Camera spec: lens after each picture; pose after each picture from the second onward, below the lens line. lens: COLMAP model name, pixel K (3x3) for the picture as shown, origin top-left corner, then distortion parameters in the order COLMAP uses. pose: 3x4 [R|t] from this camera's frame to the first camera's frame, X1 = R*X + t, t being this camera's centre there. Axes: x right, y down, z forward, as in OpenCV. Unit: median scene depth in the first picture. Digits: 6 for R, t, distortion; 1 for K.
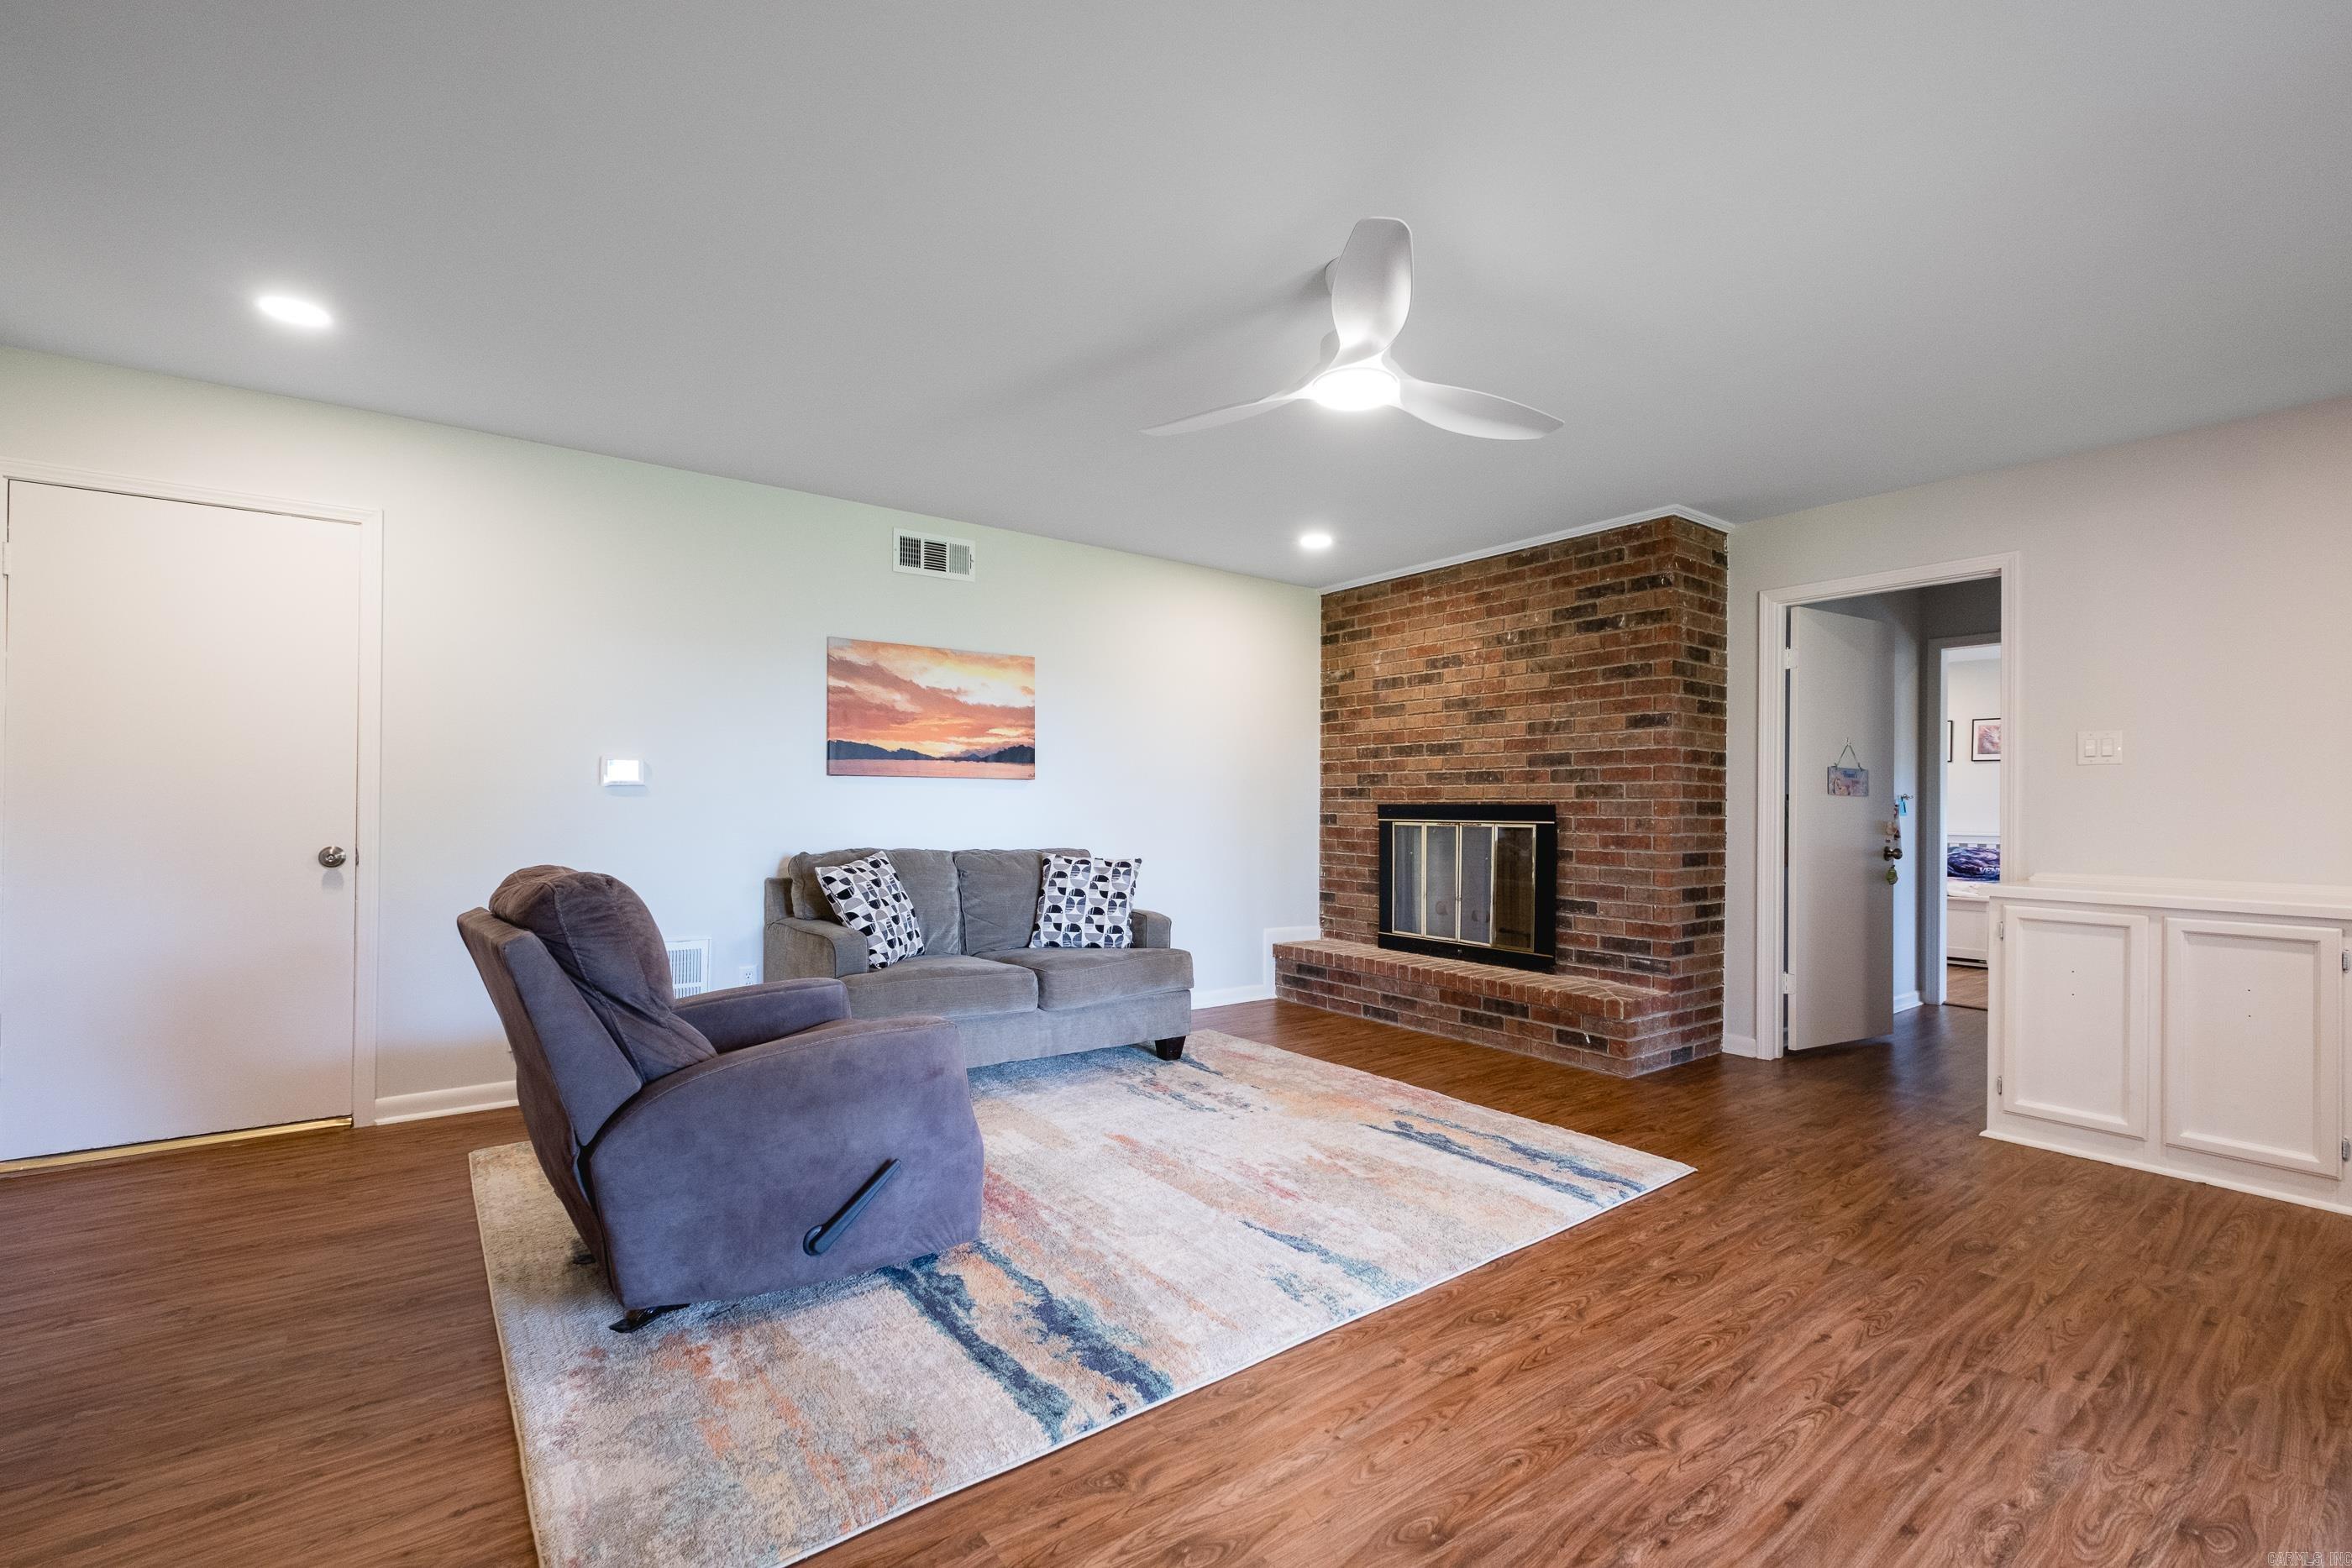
lens RADIAL K [[1013.8, 0, 1141.2], [0, 1013.8, 791.9], [0, 0, 1]] dist [0.001338, -0.005949]
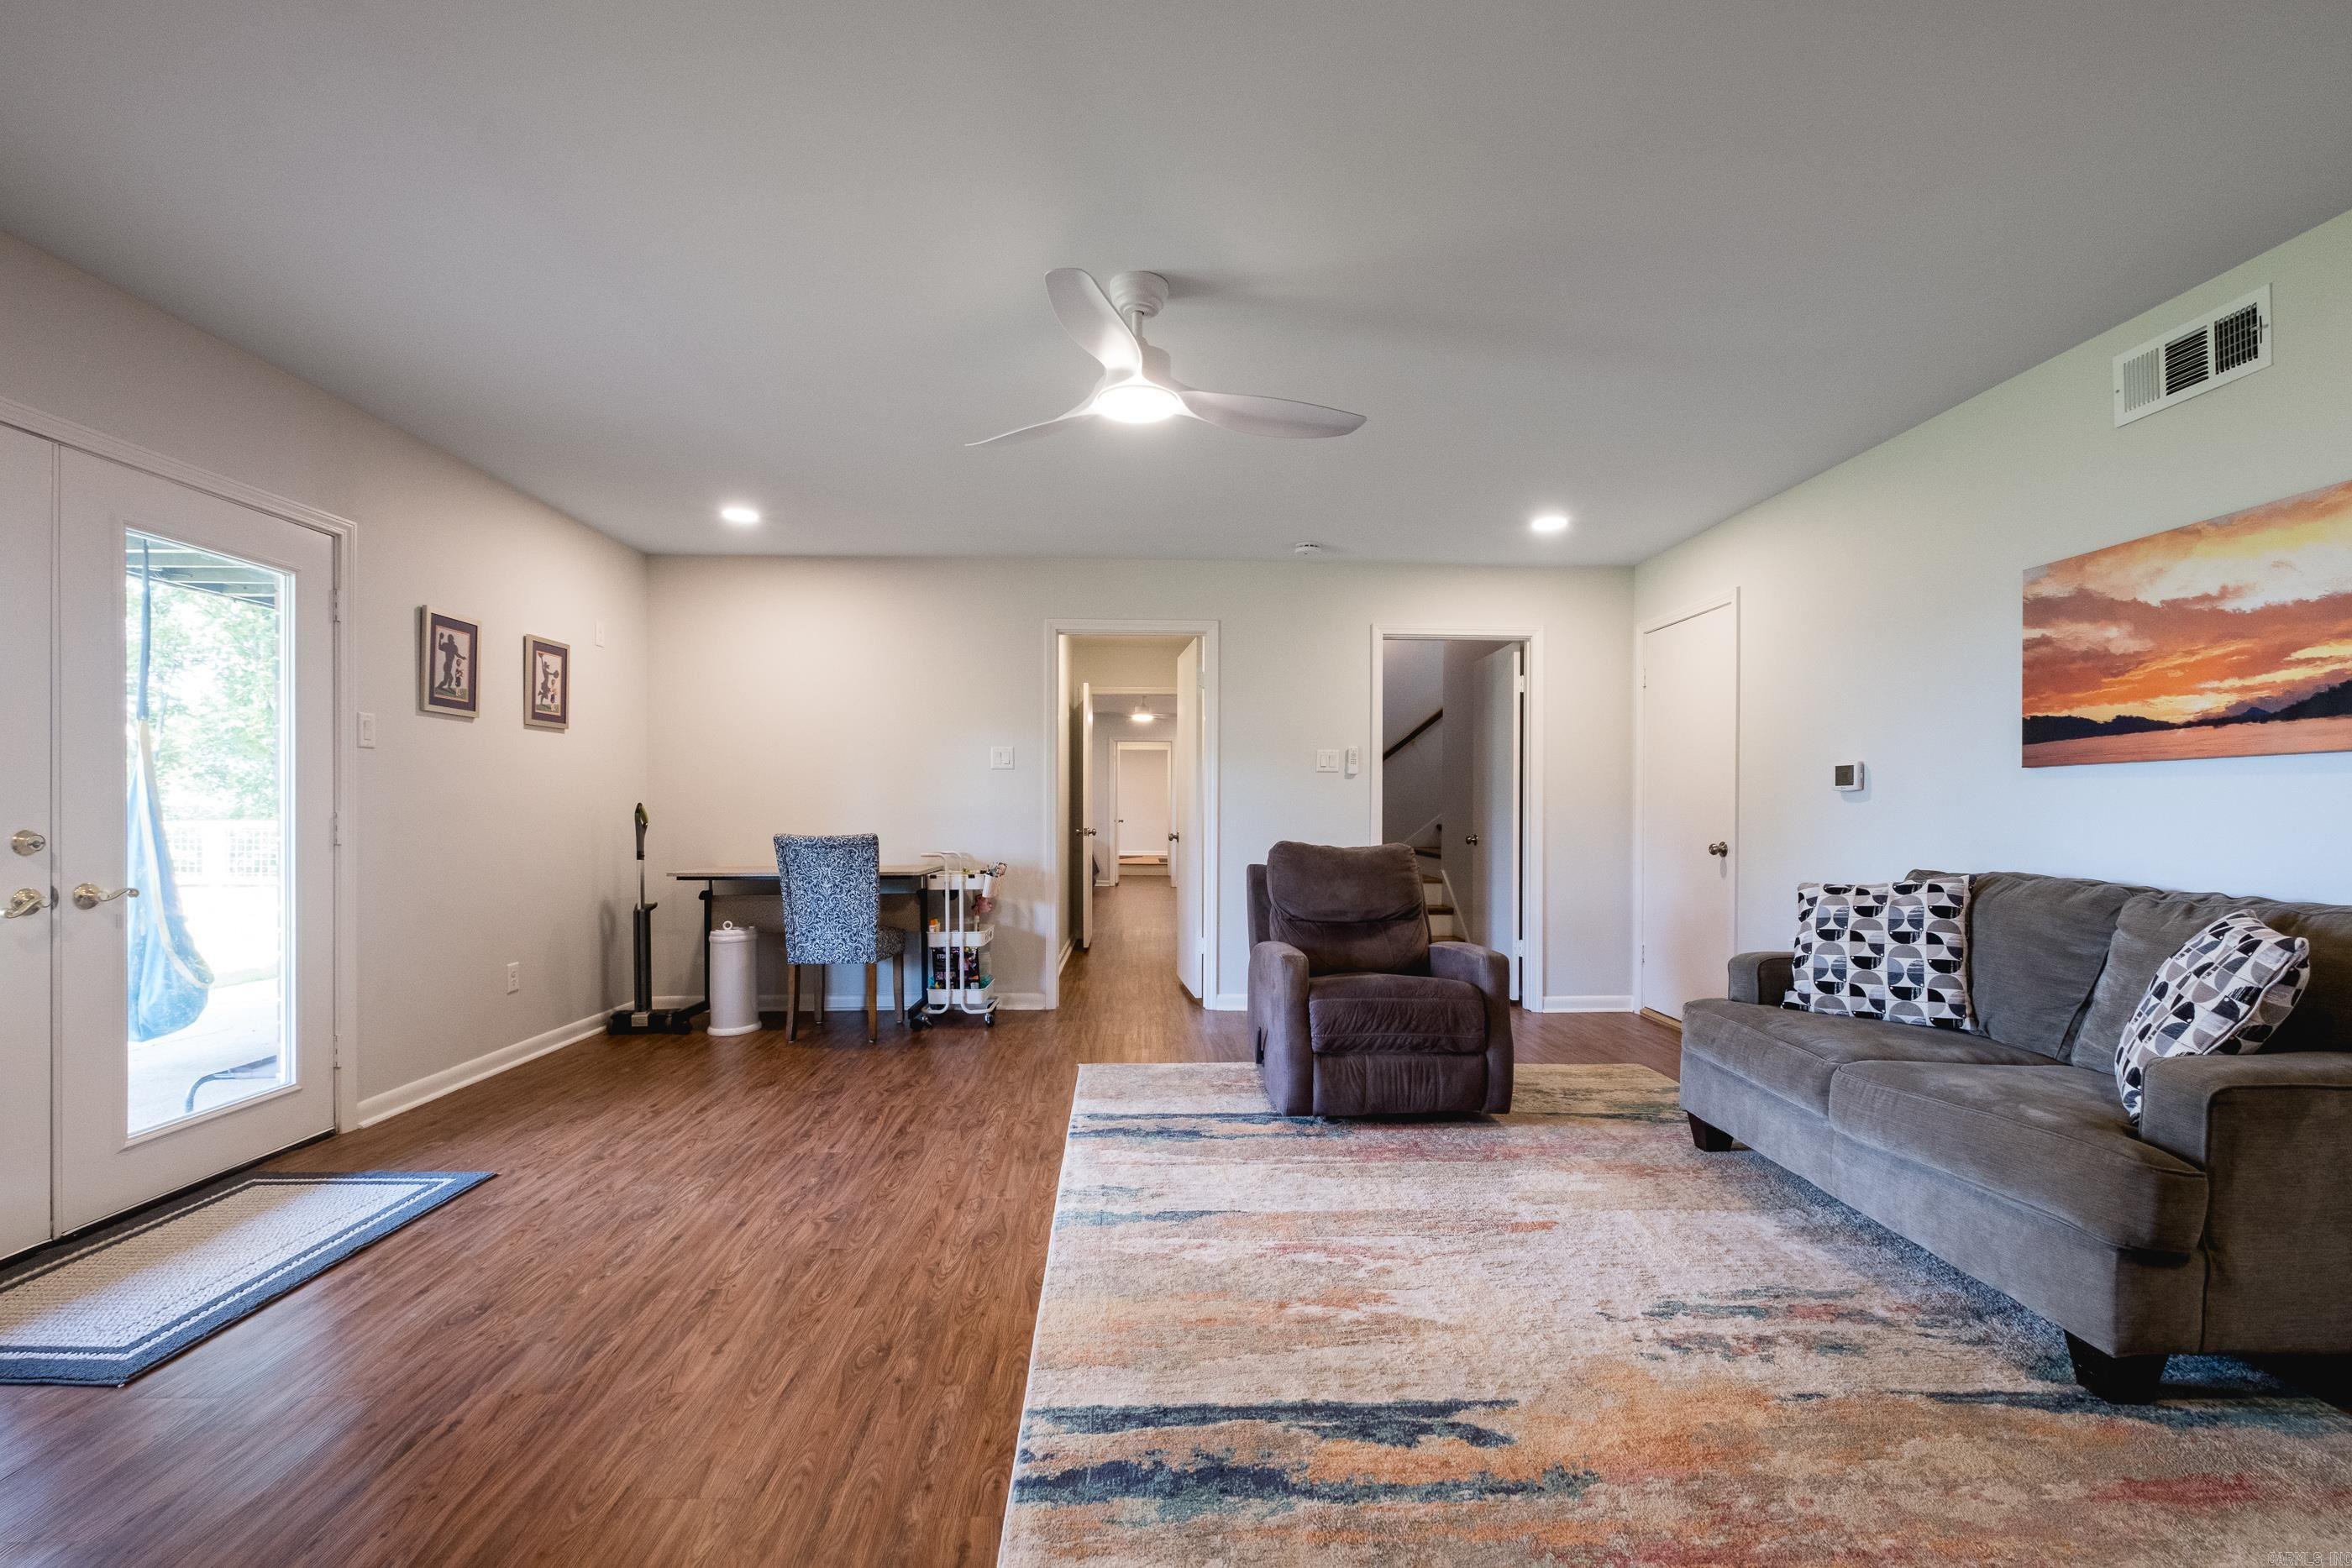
lens RADIAL K [[1034.0, 0, 1209.1], [0, 1034.0, 799.0], [0, 0, 1]] dist [-0.010815, -0.000962]
pose [[-0.528260, -0.017665, -0.848899, 0.779181], [0.001537, 0.999762, -0.021761, 0.026619], [0.849081, -0.012800, -0.528107, 1.179416]]
